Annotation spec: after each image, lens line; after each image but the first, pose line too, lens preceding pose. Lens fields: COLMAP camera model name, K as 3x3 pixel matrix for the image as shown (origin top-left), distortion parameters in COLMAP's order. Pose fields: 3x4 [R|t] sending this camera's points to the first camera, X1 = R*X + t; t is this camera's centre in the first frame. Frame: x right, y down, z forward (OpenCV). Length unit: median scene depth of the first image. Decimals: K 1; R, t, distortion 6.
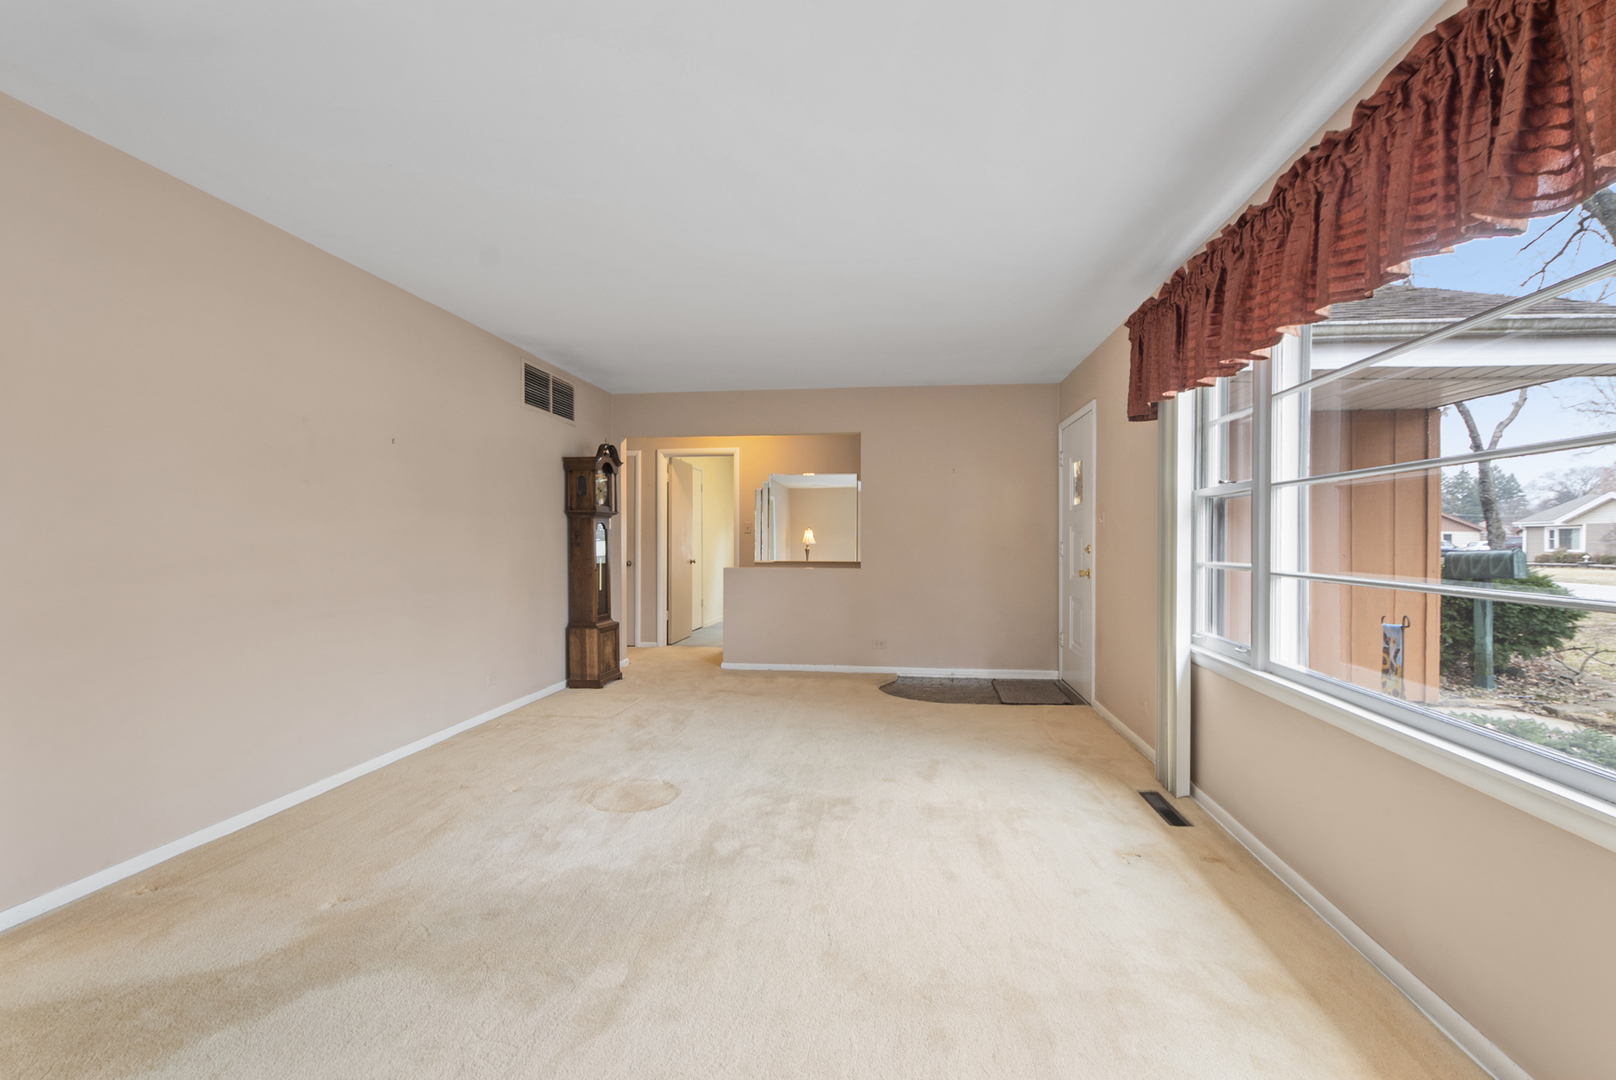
lens RADIAL K [[703.0, 0, 813.3], [0, 703.0, 541.7], [0, 0, 1]] dist [0.008372, -0.003129]
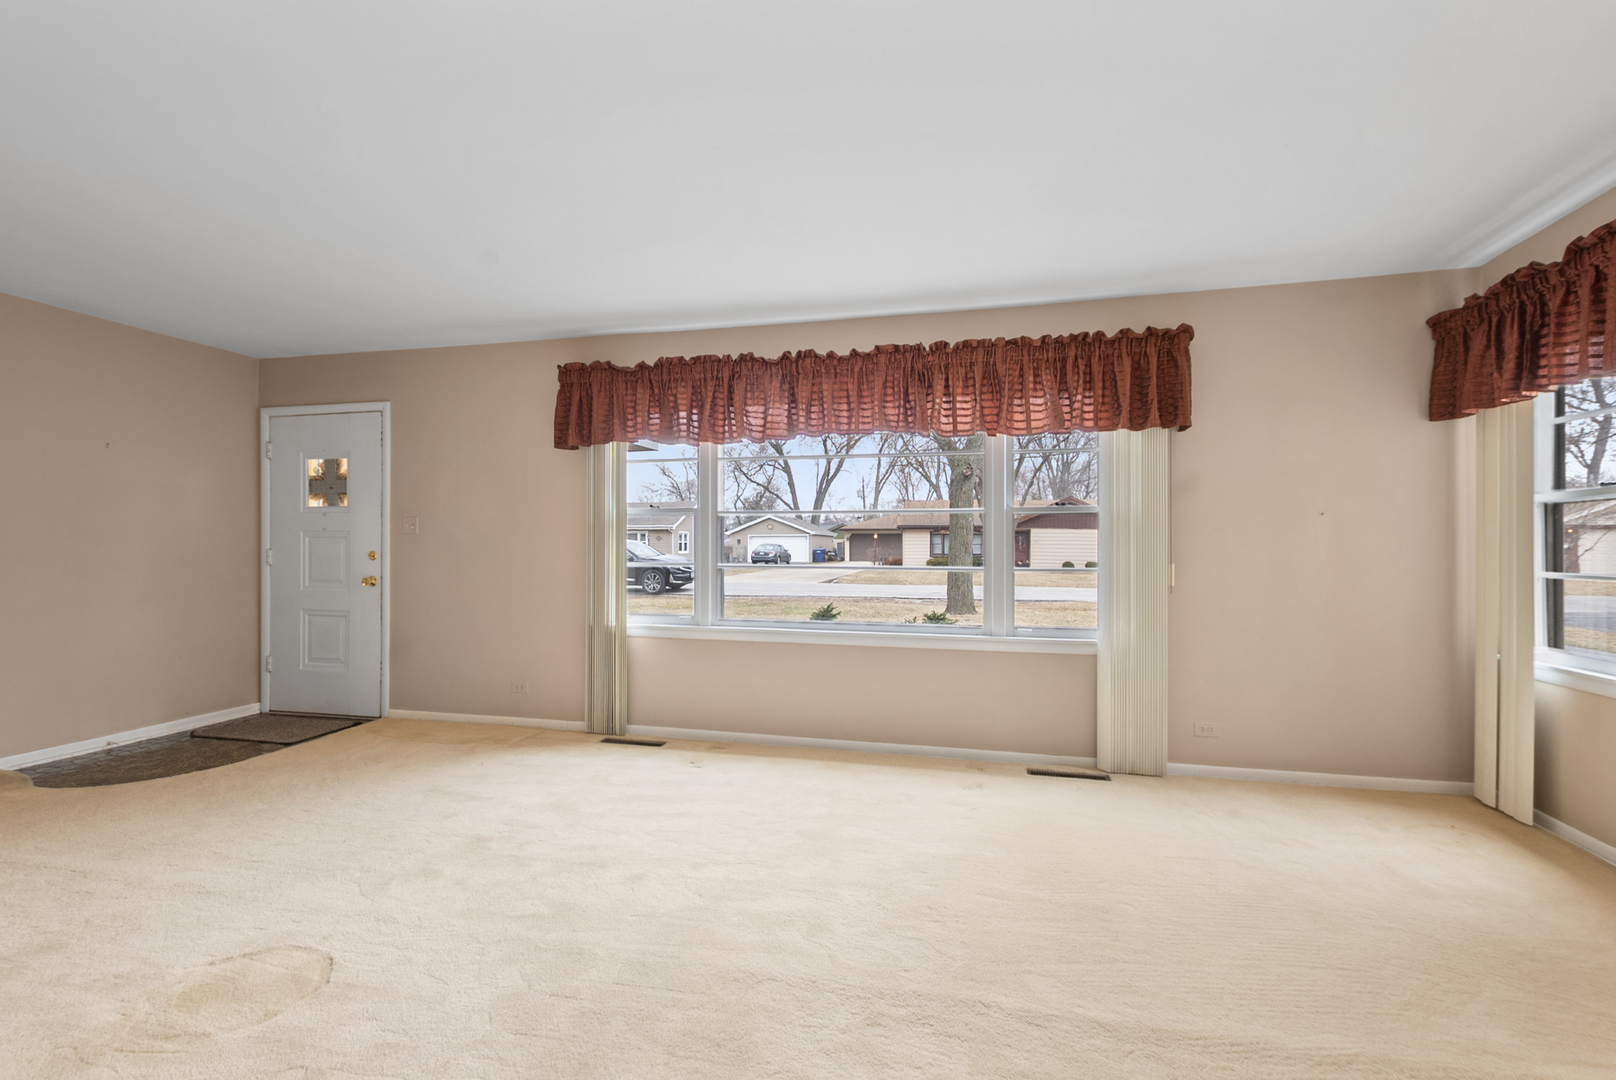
lens RADIAL K [[703.0, 0, 816.0], [0, 703.0, 544.0], [0, 0, 1]] dist [0.008372, -0.003129]
pose [[0.120493, 0.001743, 0.992713, -0.763204], [0.003328, 0.999992, -0.002159, -0.002215], [-0.992709, 0.003564, 0.120486, 0.454935]]
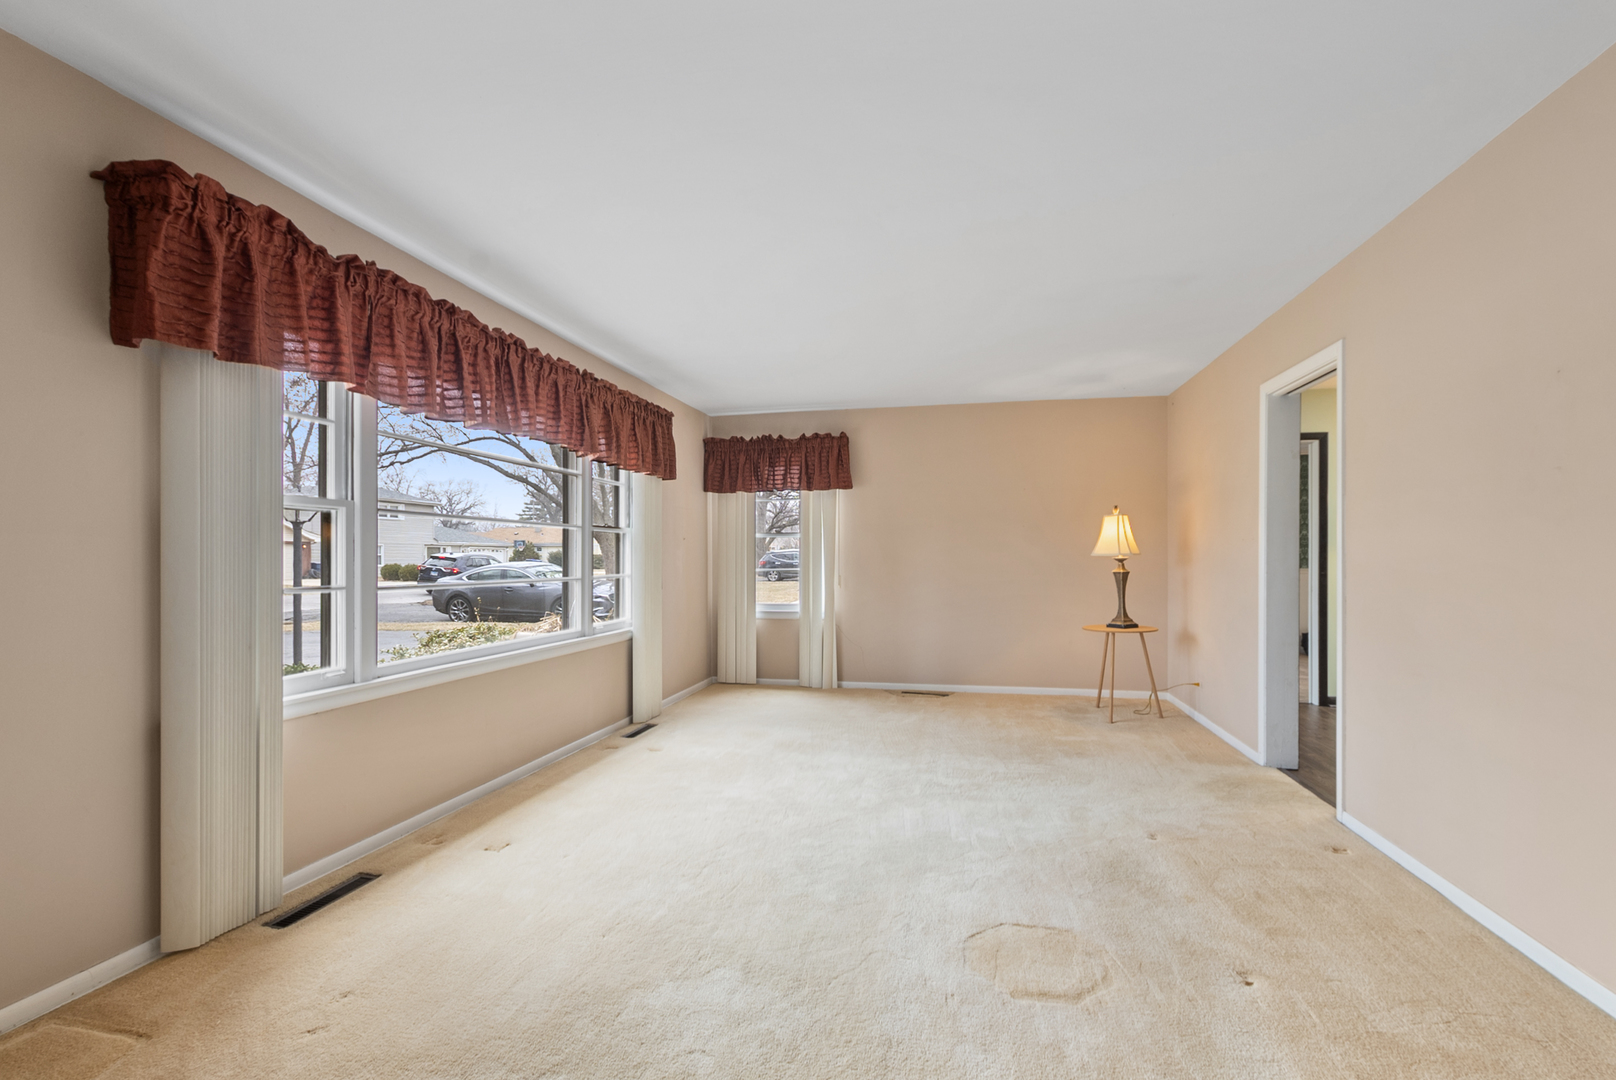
lens RADIAL K [[703.0, 0, 805.4], [0, 703.0, 548.9], [0, 0, 1]] dist [0.008372, -0.003129]
pose [[-0.993246, 0.004656, 0.115935, -0.145863], [0.004580, 0.999989, -0.000928, -0.026353], [-0.115938, -0.000390, -0.993256, 1.638221]]
